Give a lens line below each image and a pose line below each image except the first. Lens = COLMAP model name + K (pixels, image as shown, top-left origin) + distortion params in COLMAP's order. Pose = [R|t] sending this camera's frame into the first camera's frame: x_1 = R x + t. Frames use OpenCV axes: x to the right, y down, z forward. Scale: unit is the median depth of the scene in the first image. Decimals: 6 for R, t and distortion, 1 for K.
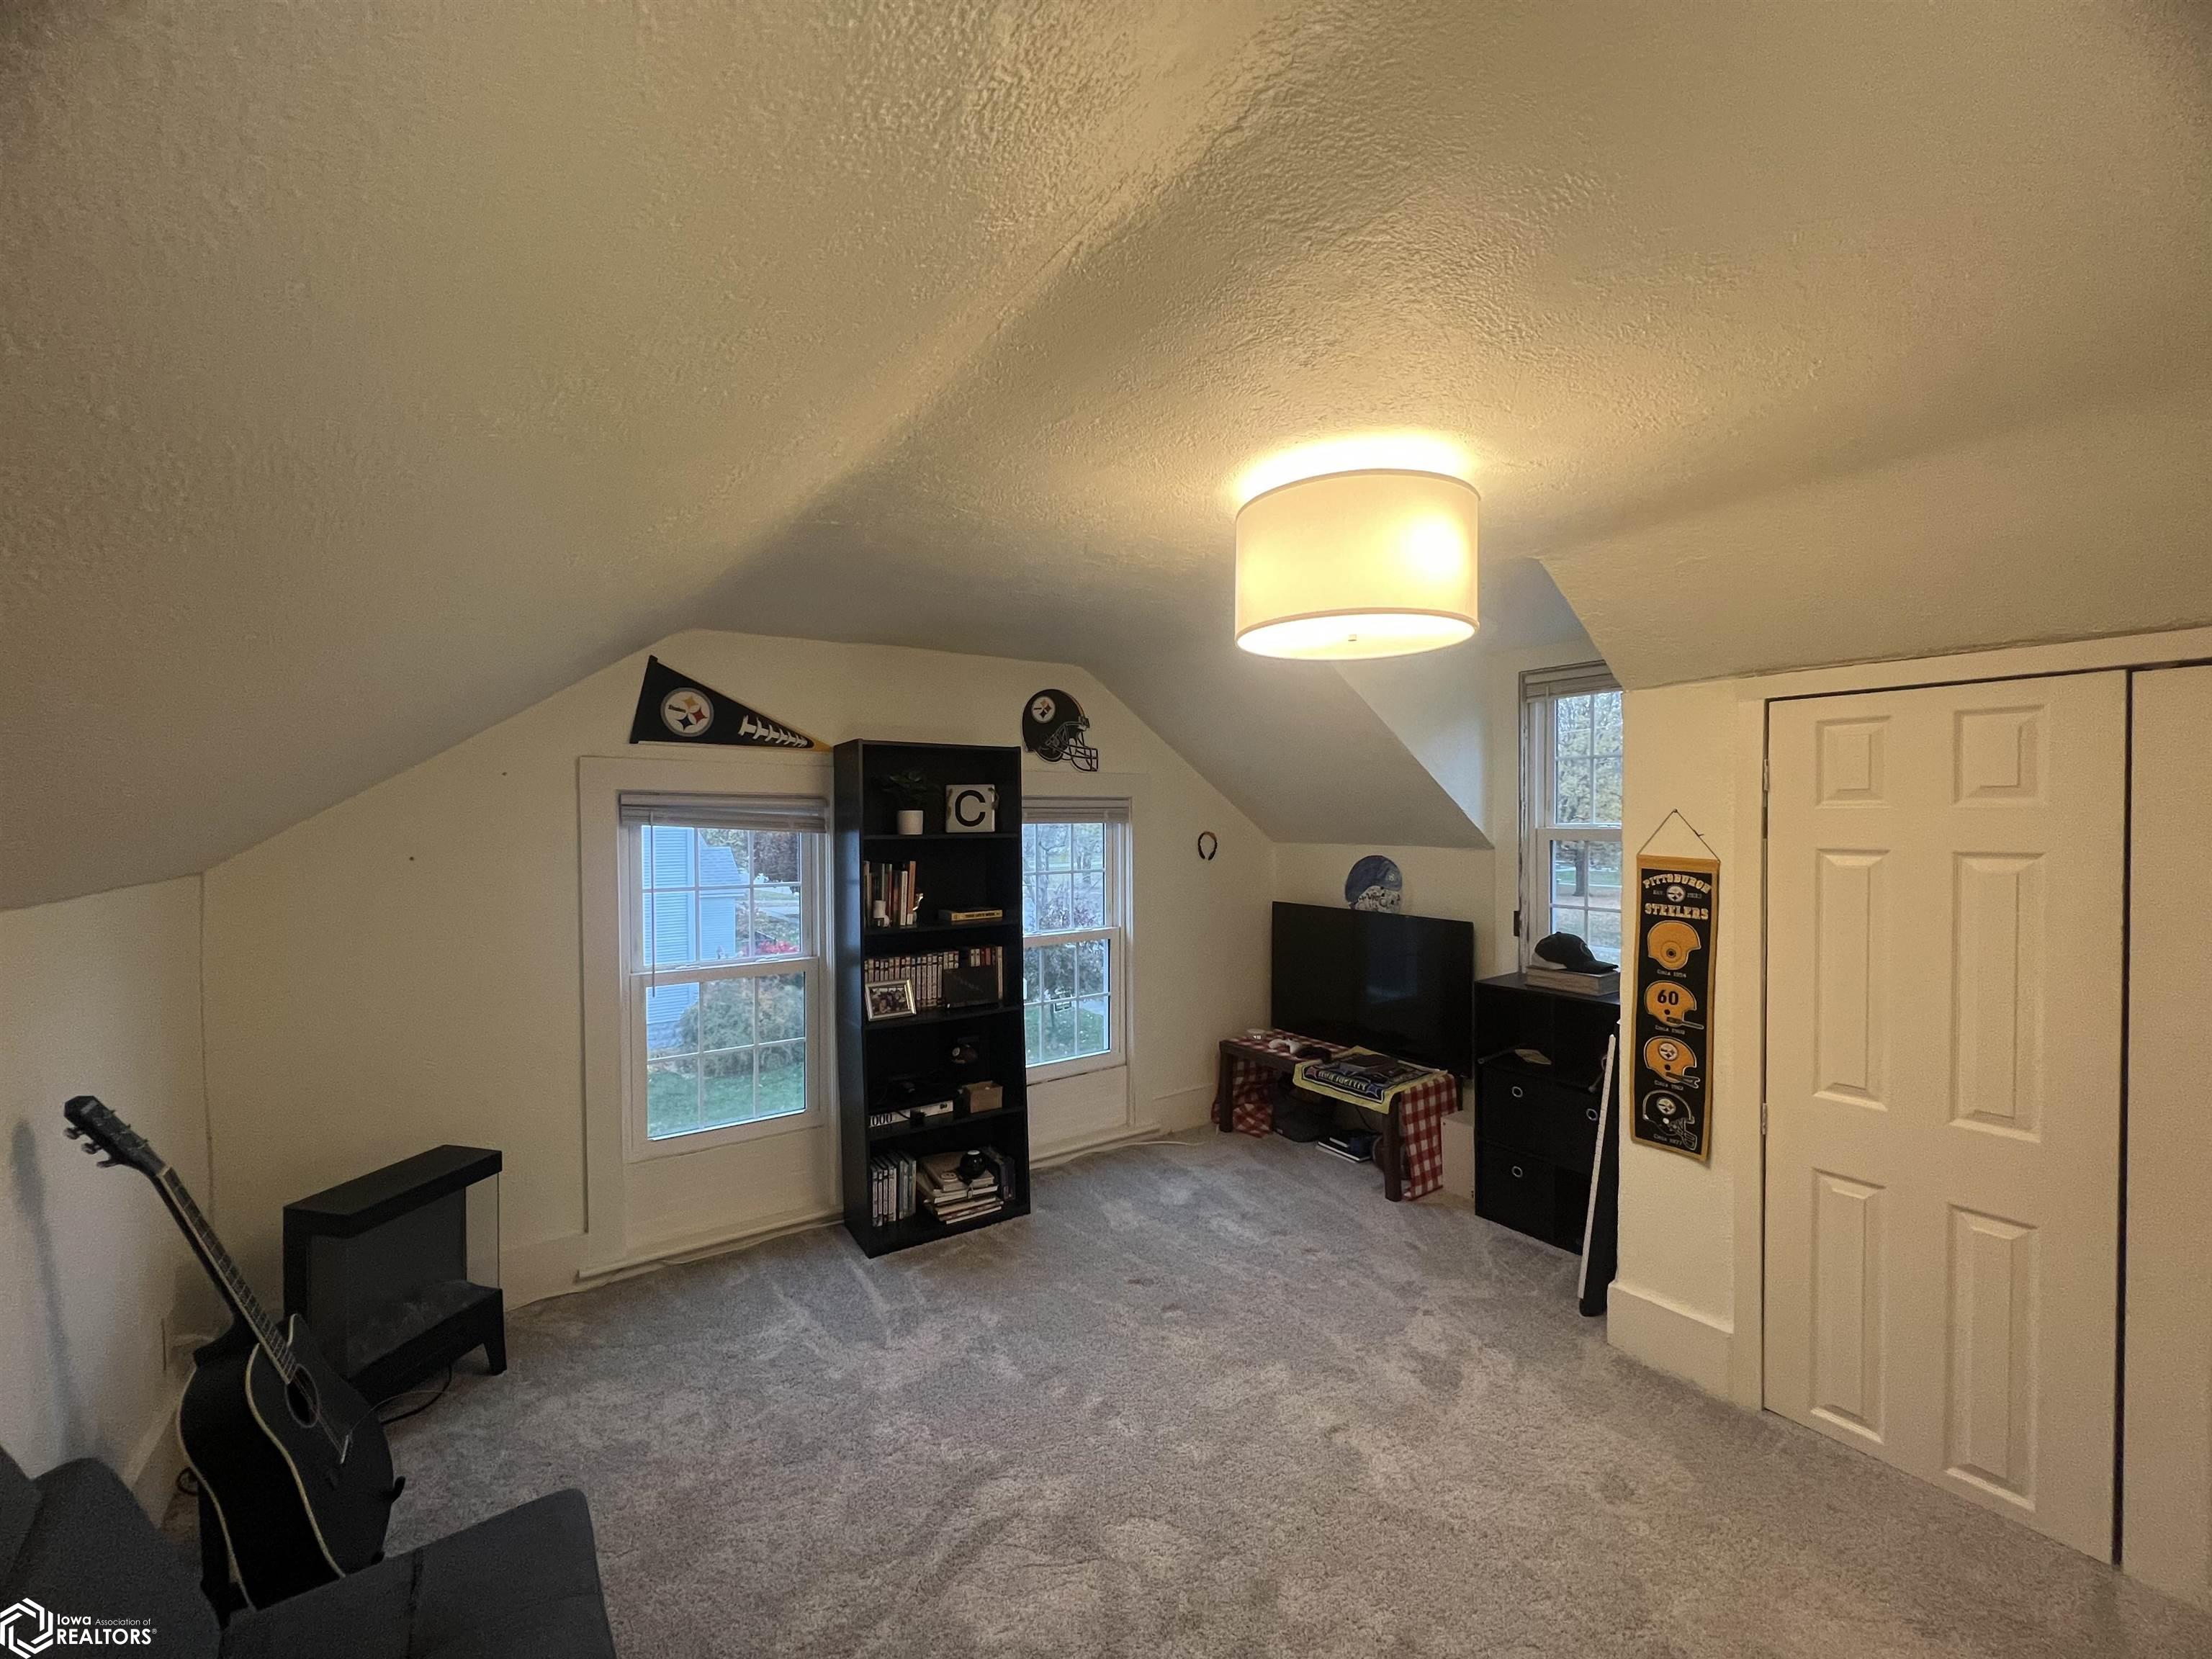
lens RADIAL K [[884.3, 0, 1099.2], [0, 884.3, 832.2], [0, 0, 1]] dist [0.000411, 0.000017]
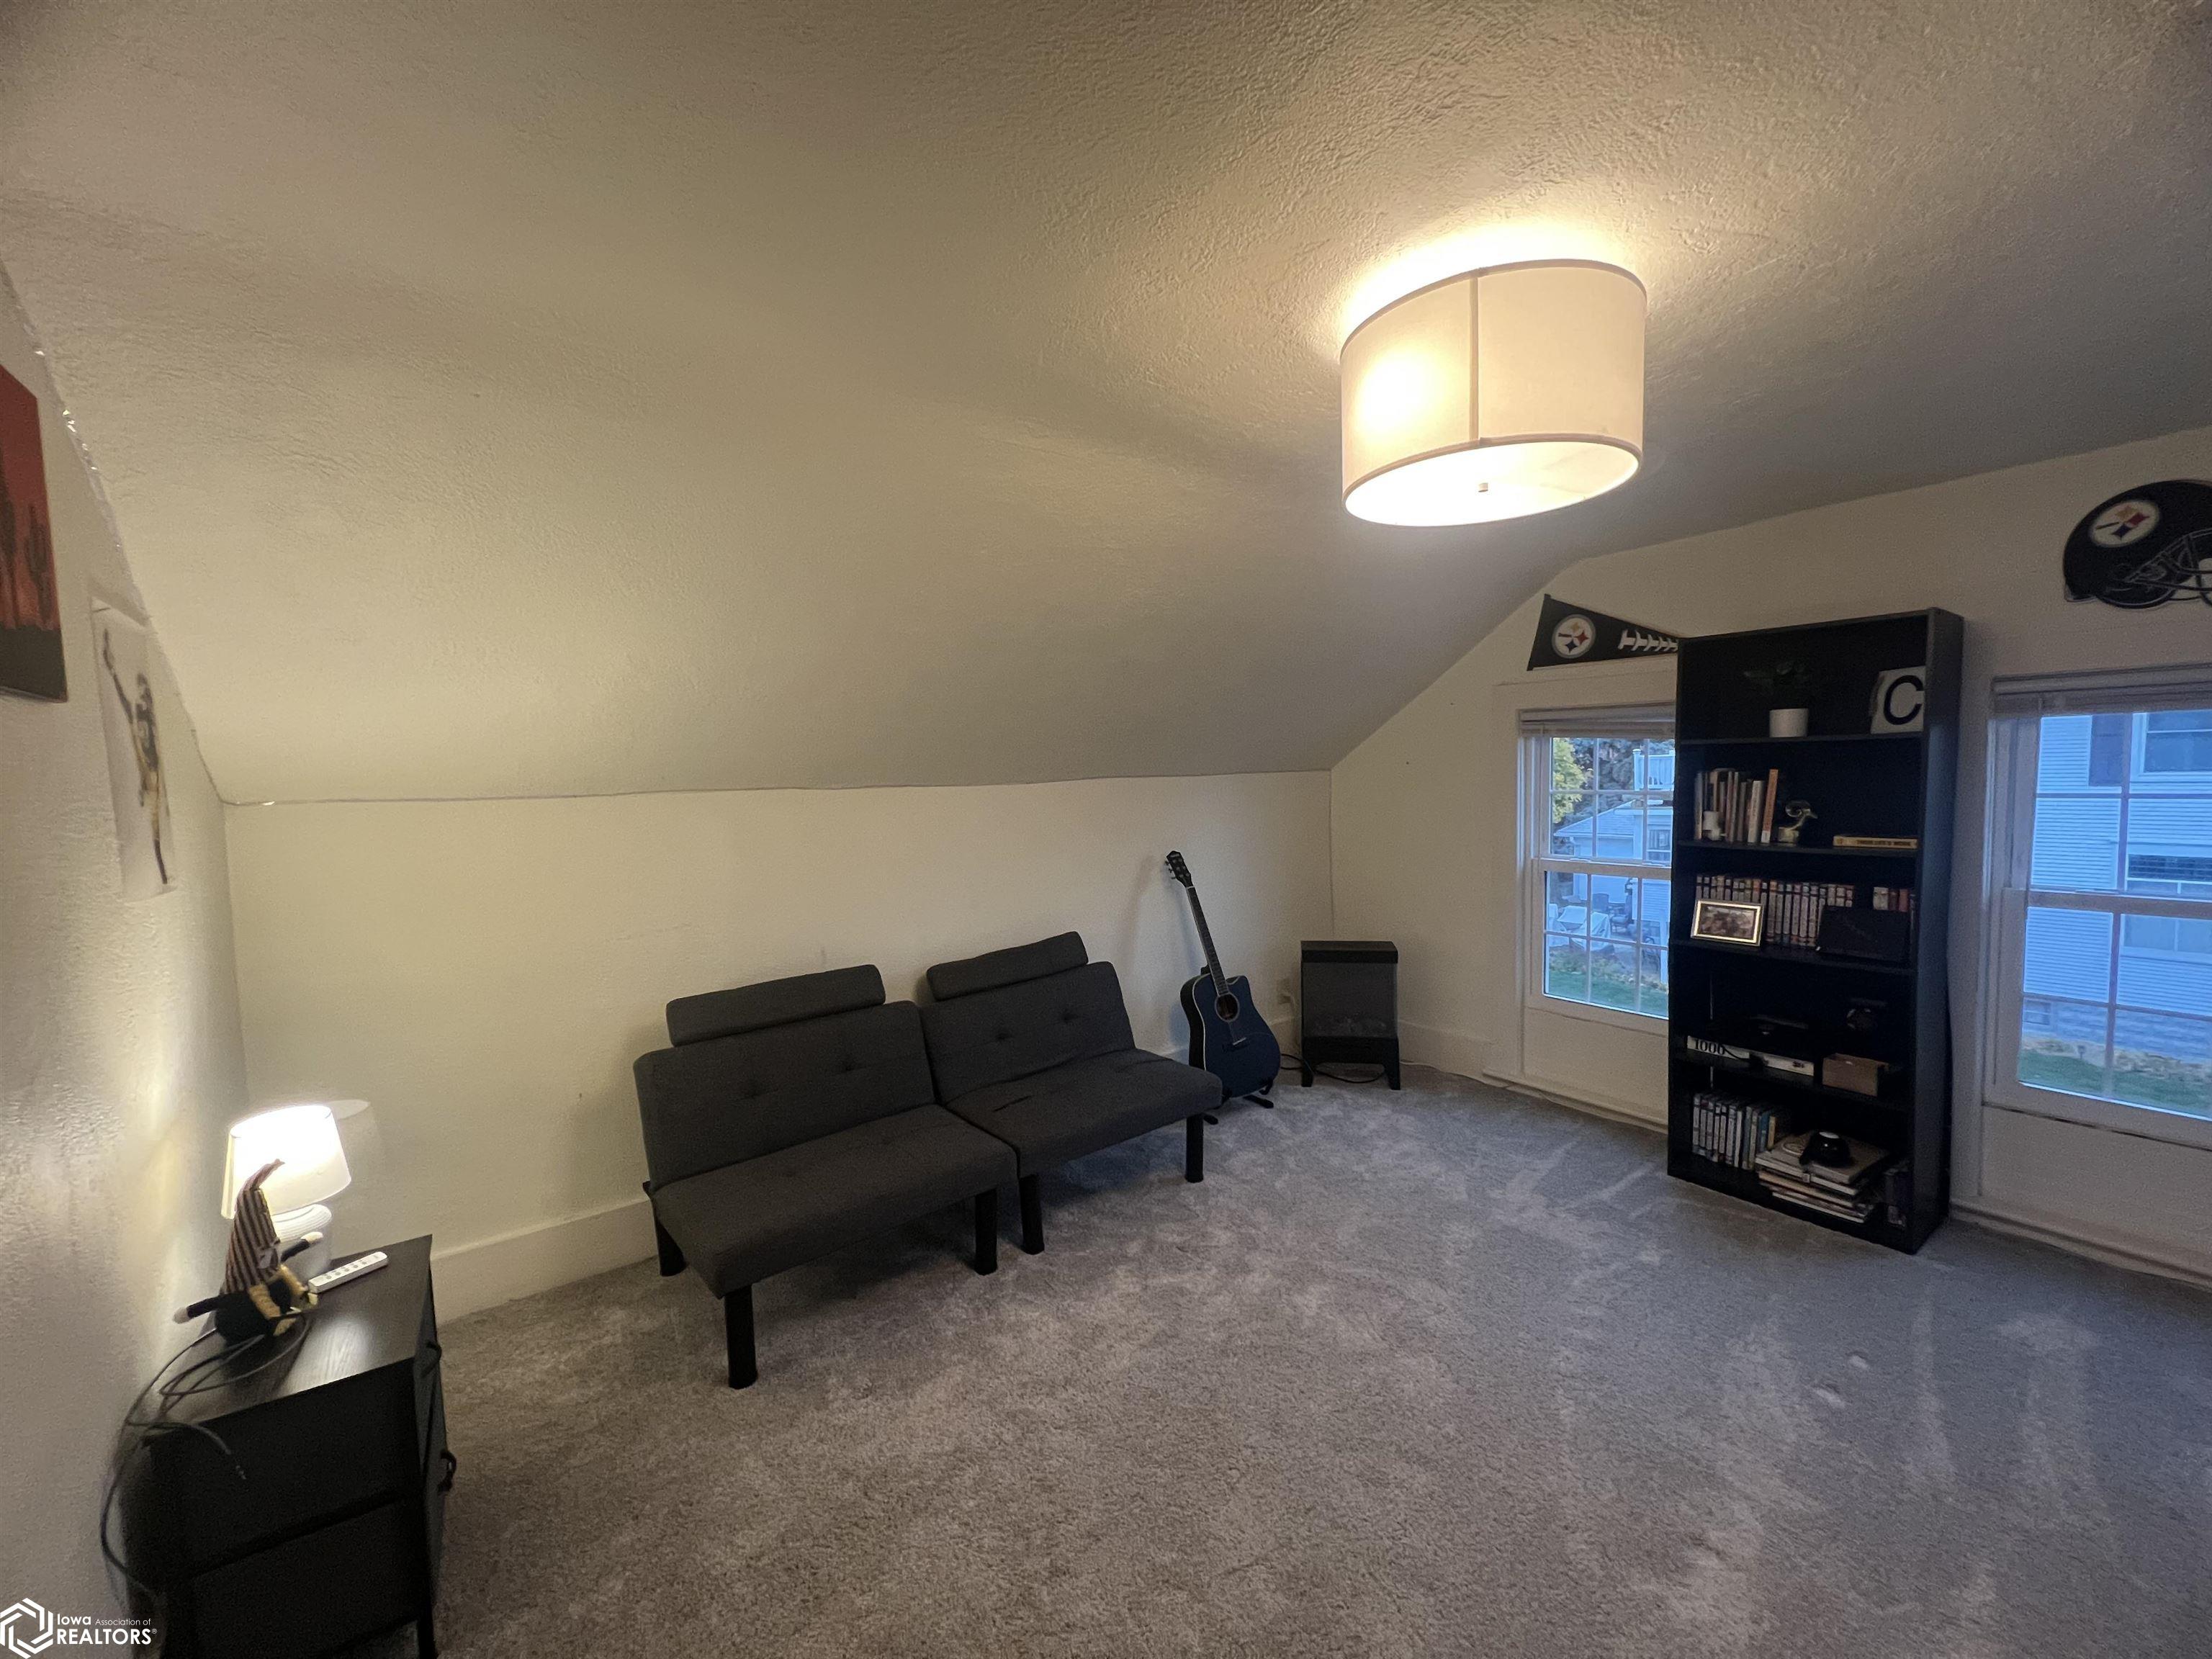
lens RADIAL K [[884.3, 0, 1108.6], [0, 884.3, 828.7], [0, 0, 1]] dist [0.000411, 0.000017]
pose [[0.035247, 0.074391, -0.996606, 0.638139], [0.013102, 0.997106, 0.074891, 0.017809], [0.999293, -0.015697, 0.034170, 0.338224]]
